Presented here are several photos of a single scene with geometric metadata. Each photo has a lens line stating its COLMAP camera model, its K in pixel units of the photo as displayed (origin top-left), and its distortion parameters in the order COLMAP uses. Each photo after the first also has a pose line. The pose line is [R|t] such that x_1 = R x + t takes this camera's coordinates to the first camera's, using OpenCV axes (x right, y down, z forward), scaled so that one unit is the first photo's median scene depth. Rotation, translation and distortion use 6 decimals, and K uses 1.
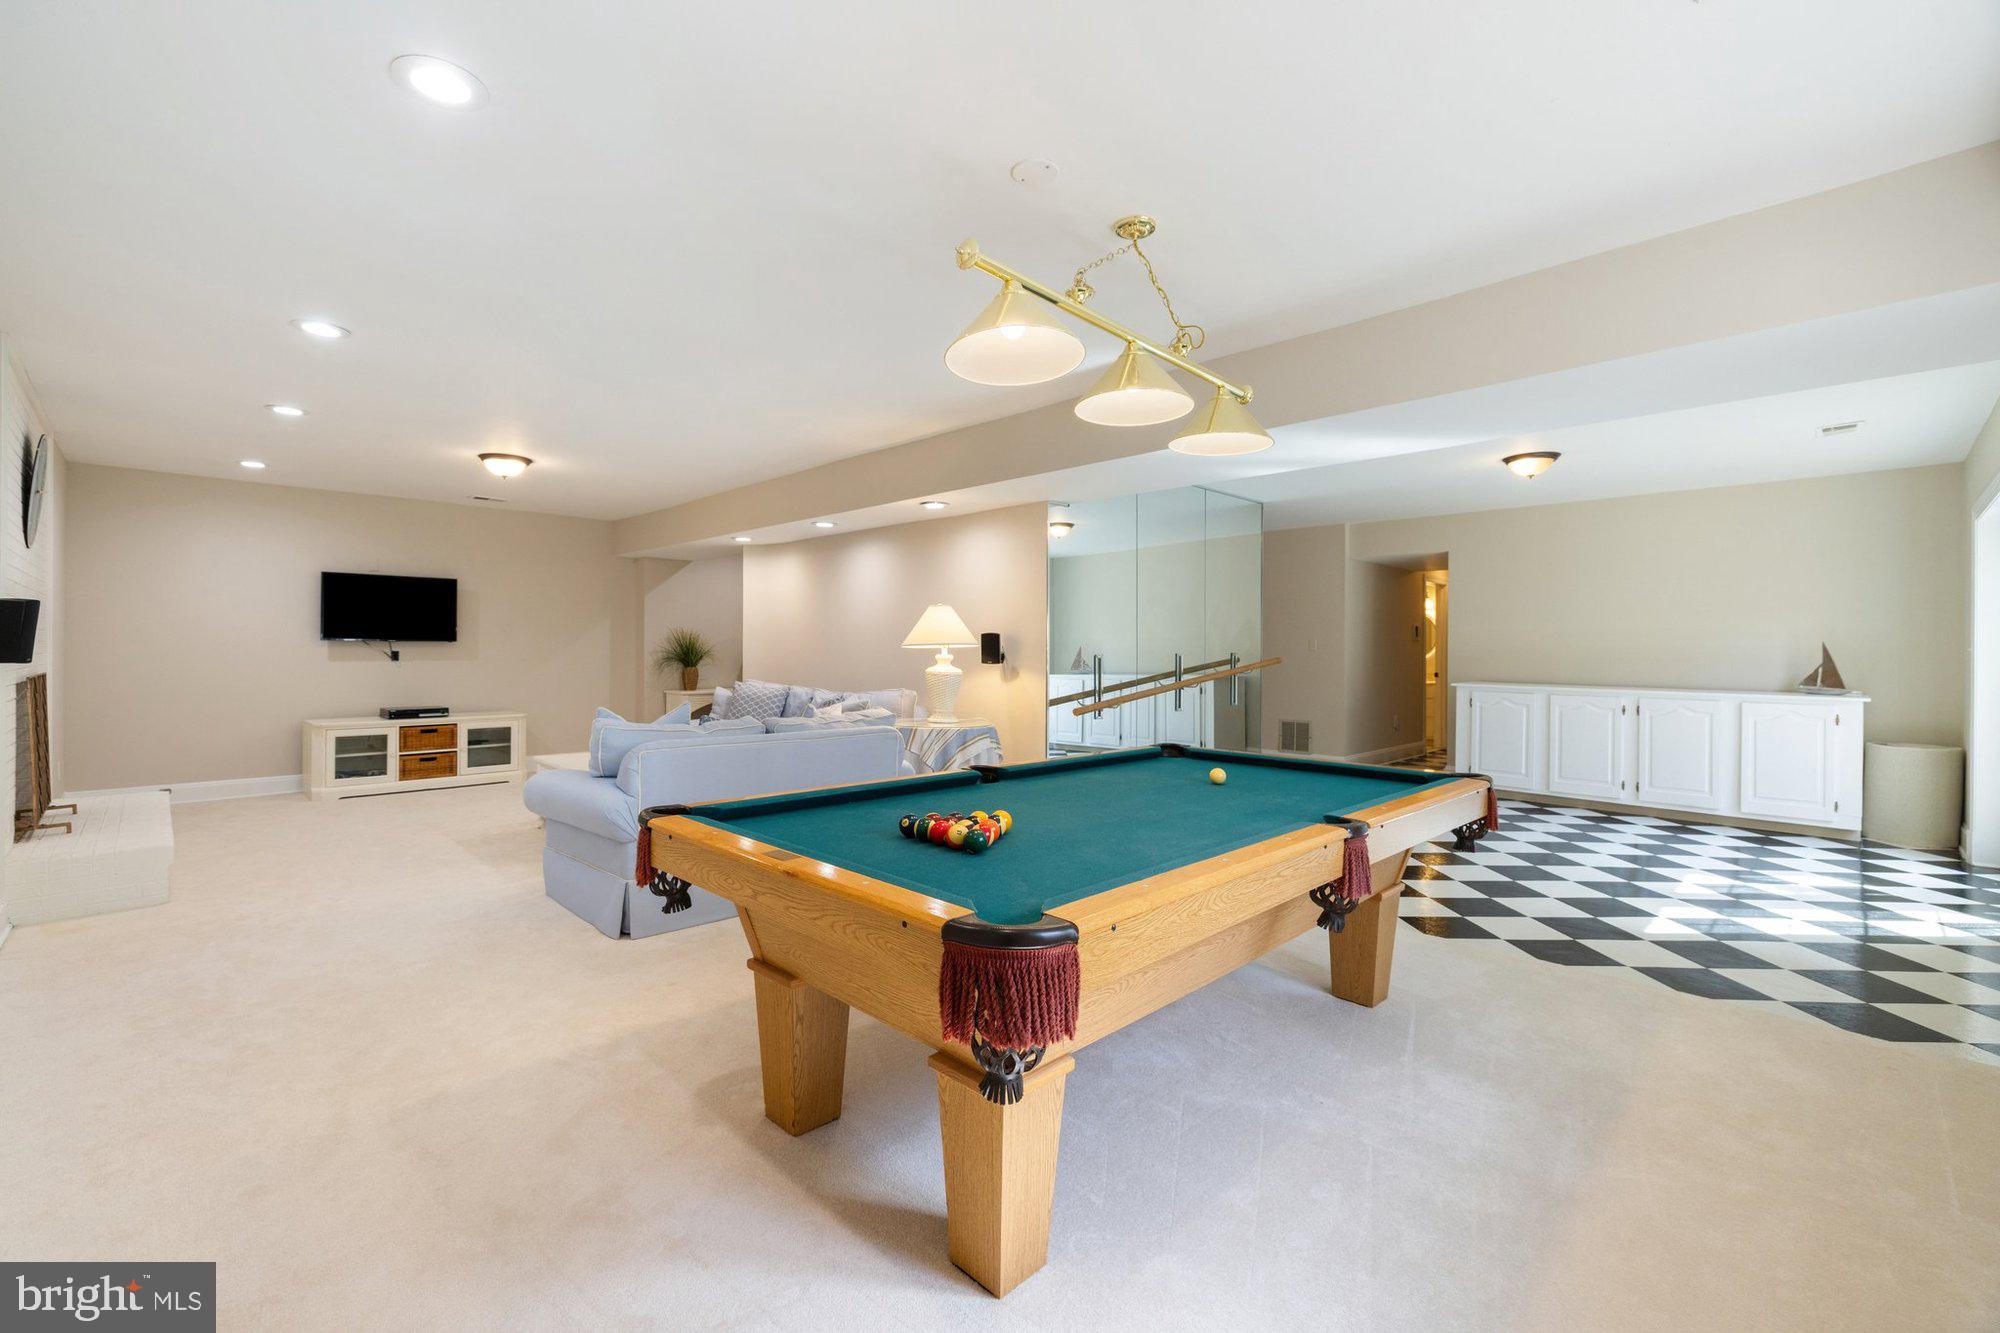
lens RADIAL K [[846.8, 0, 997.3], [0, 846.8, 639.9], [0, 0, 1]] dist [0.002731, 0.000550]
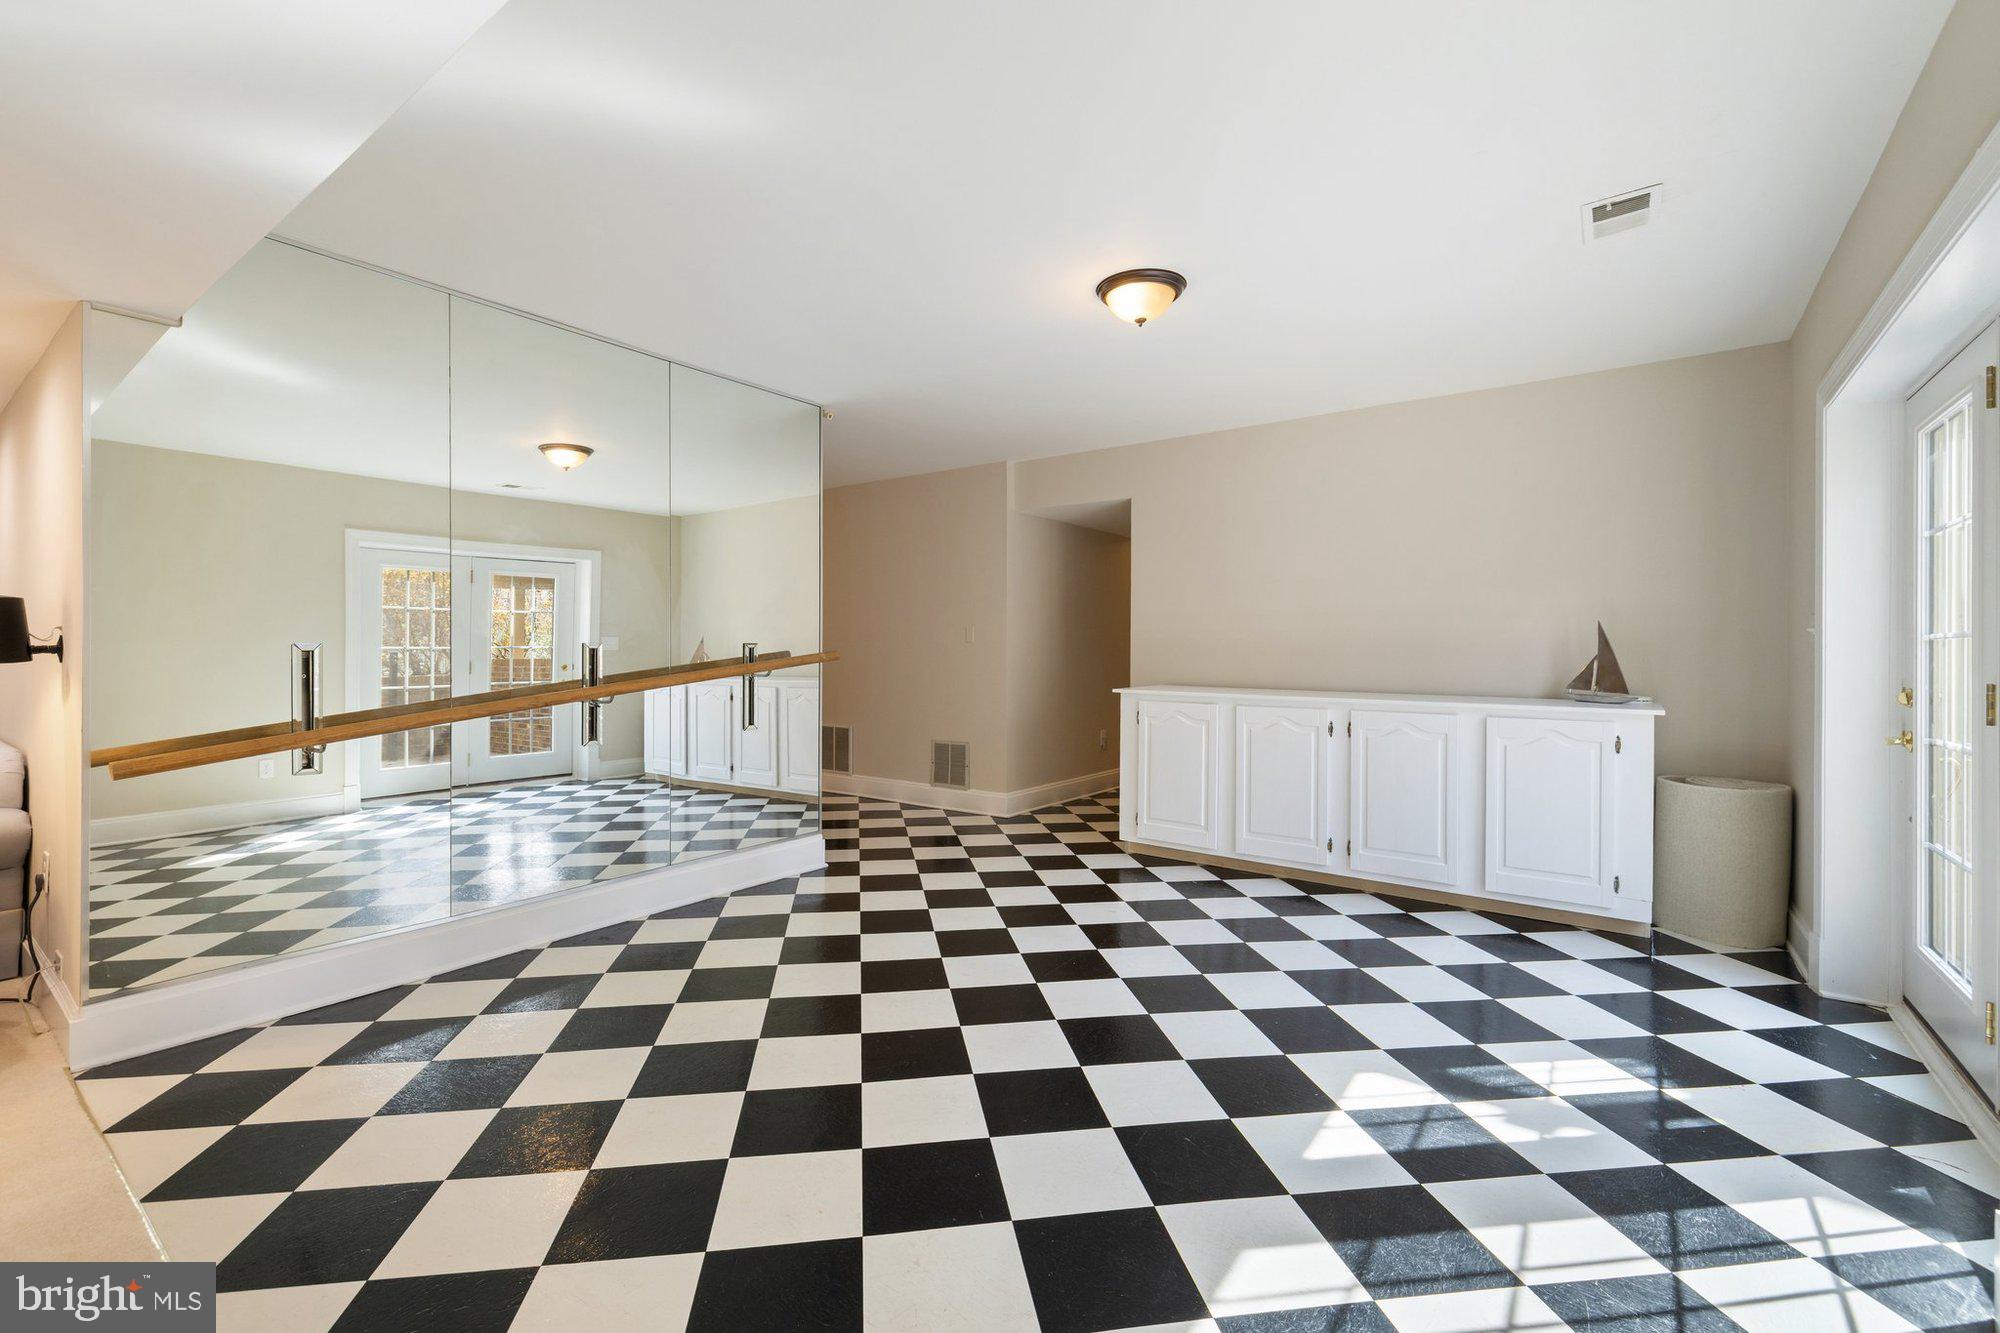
lens RADIAL K [[866.4, 0, 992.5], [0, 866.4, 642.6], [0, 0, 1]] dist [0.002920, 0.000915]
pose [[0.987694, -0.004292, 0.156339, 0.409982], [0.003653, 0.999984, 0.004373, 0.013748], [-0.156355, -0.003748, 0.987694, 0.416684]]
